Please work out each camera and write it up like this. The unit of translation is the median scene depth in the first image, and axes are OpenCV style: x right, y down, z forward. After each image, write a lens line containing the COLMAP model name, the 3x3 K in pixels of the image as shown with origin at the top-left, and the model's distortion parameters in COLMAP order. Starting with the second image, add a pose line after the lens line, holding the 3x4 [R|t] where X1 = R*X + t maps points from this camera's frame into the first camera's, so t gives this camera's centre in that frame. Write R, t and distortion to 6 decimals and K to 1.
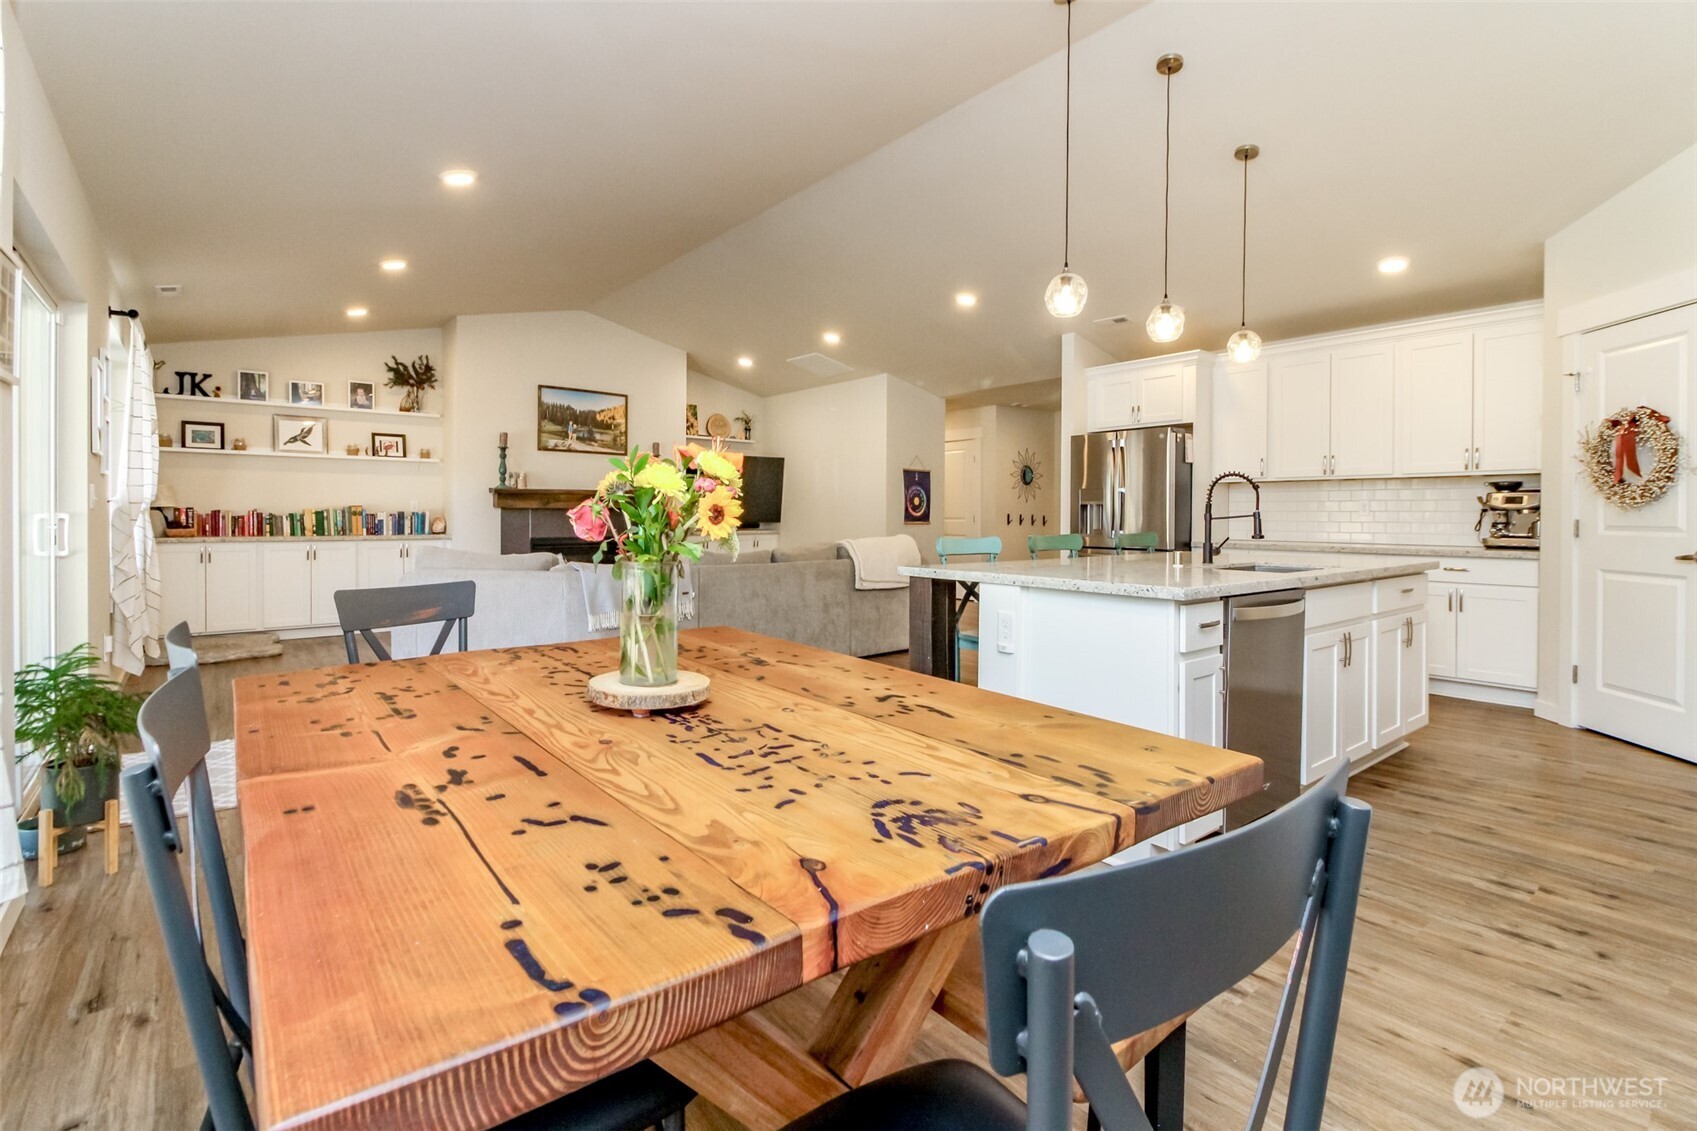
lens RADIAL K [[777.9, 0, 838.7], [0, 777.9, 515.1], [0, 0, 1]] dist [0.001134, -0.004231]
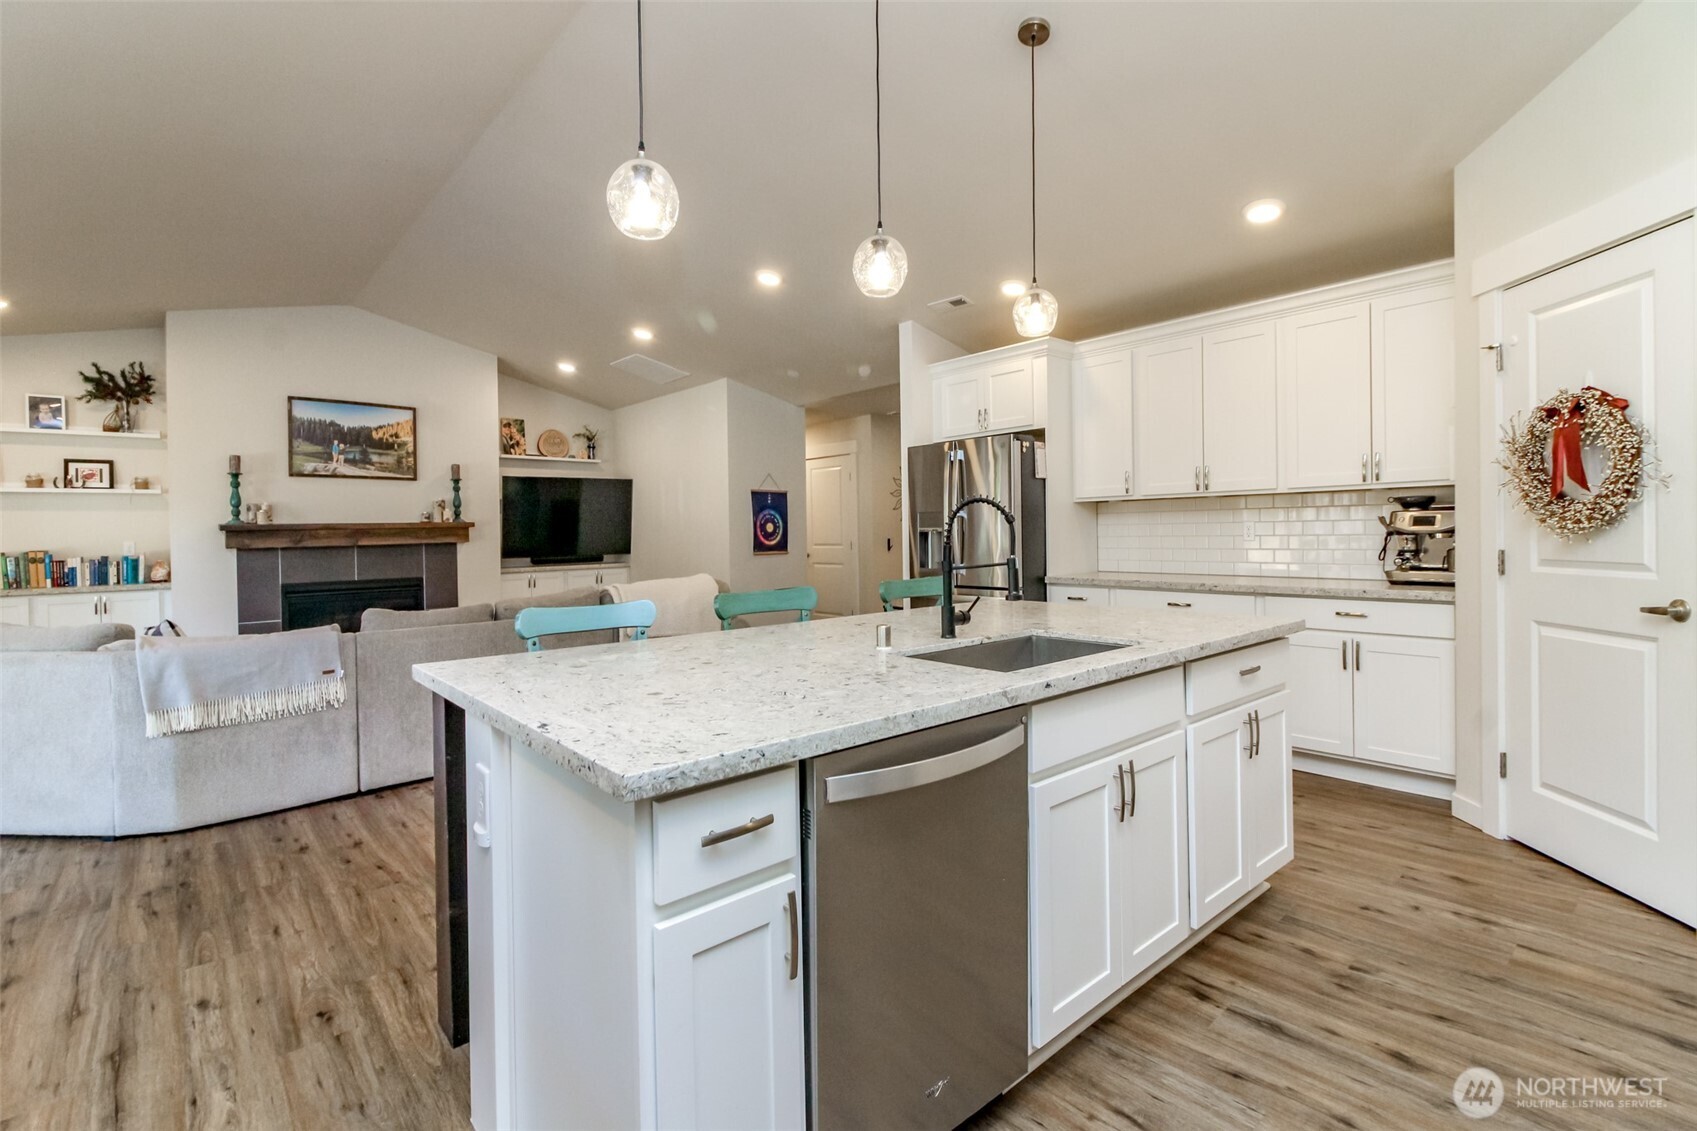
lens RADIAL K [[777.9, 0, 842.9], [0, 777.9, 536.0], [0, 0, 1]] dist [0.001134, -0.004231]
pose [[0.998668, -0.021874, 0.046724, 0.183991], [0.021686, 0.999755, 0.004526, -0.013960], [-0.046812, -0.003507, 0.998898, 0.184790]]
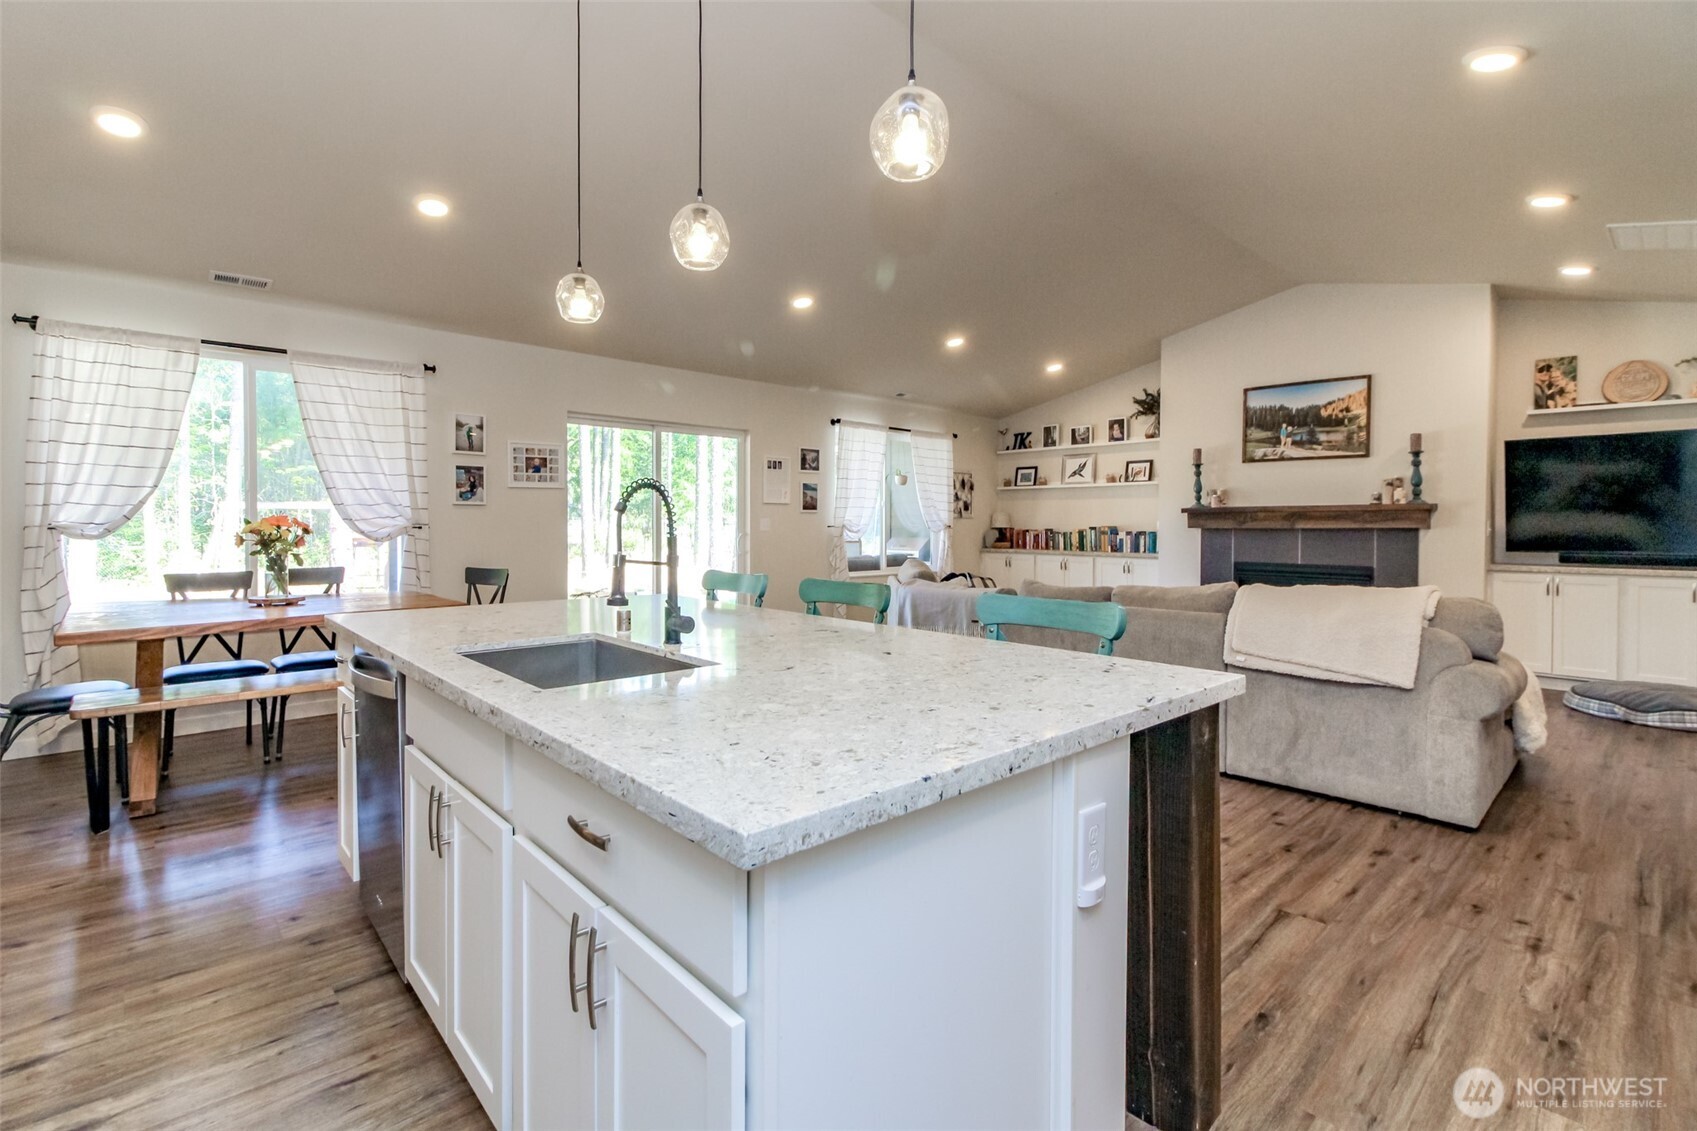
lens RADIAL K [[777.9, 0, 853.0], [0, 777.9, 548.3], [0, 0, 1]] dist [0.001134, -0.004231]
pose [[0.062336, 0.027389, -0.997679, 0.560169], [-0.004808, 0.999620, 0.027142, -0.009644], [0.998044, 0.003105, 0.062444, 0.593324]]
